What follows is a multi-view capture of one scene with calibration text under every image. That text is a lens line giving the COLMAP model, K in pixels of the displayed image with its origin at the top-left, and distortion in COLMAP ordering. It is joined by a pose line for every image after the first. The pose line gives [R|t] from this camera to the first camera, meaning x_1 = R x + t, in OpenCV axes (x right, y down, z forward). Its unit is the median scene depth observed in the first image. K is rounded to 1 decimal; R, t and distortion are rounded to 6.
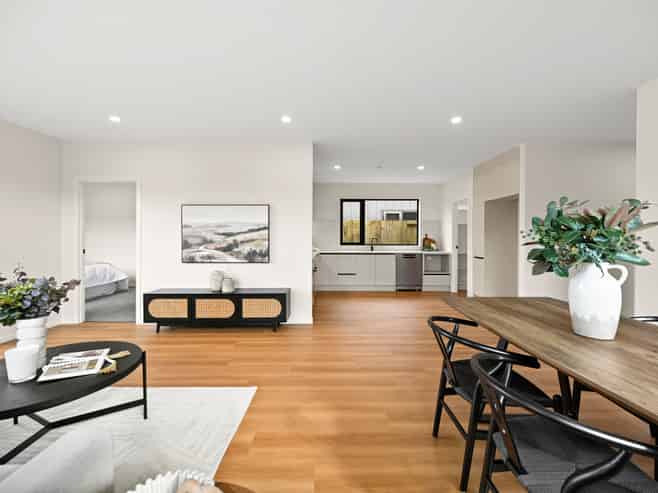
lens RADIAL K [[289.2, 0, 332.0], [0, 289.2, 236.5], [0, 0, 1]] dist [-0.001974, -0.000060]
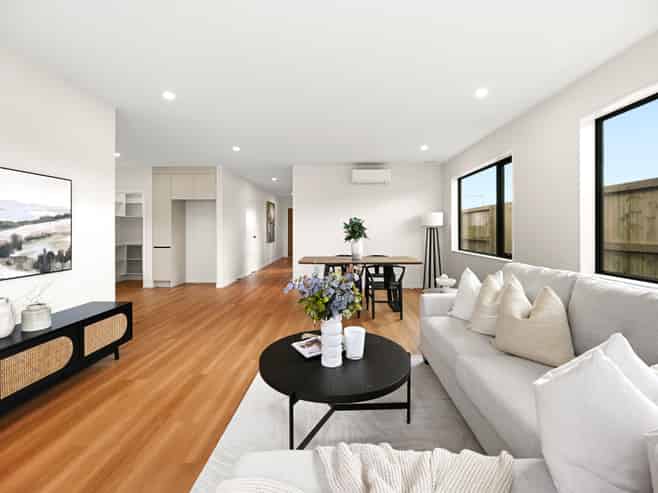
lens RADIAL K [[289.2, 0, 332.0], [0, 289.2, 236.5], [0, 0, 1]] dist [-0.001974, -0.000060]
pose [[0.052375, -0.023892, 0.998342, -0.474461], [-0.004017, 0.999701, 0.024135, -0.000614], [-0.998619, -0.005275, 0.052263, 0.221522]]
